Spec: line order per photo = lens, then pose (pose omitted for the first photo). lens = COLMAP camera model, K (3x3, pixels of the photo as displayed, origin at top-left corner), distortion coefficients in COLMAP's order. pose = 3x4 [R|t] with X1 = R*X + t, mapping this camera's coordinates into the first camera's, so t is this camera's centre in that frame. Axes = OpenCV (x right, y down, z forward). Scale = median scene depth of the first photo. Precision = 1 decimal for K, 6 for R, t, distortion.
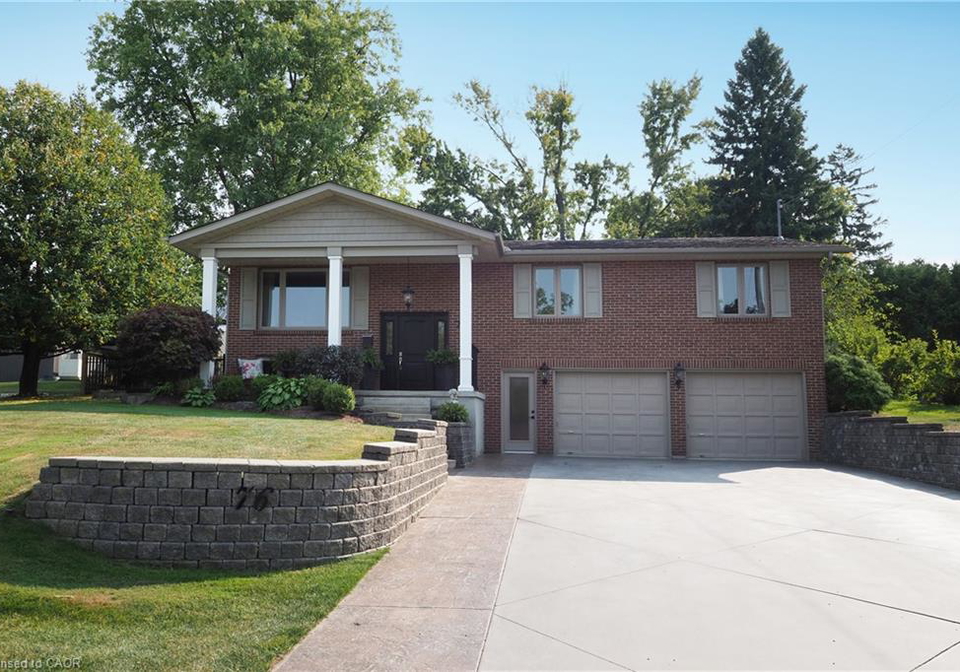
lens RADIAL K [[649.5, 0, 478.9], [0, 649.5, 331.2], [0, 0, 1]] dist [0.008940, -0.000878]
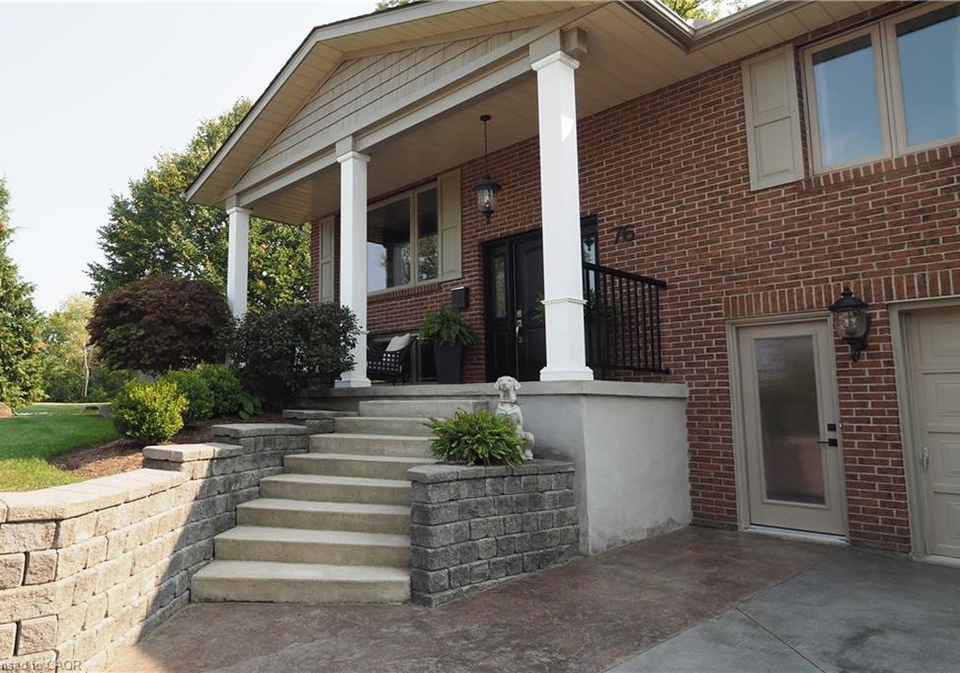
lens RADIAL K [[559.4, 0, 479.2], [0, 559.4, 335.5], [0, 0, 1]] dist [-0.003393, -0.000533]
pose [[0.704656, -0.091236, -0.703659, 0.175086], [0.100751, 0.994516, -0.028055, 0.062554], [0.702360, -0.051125, 0.709984, 0.653934]]
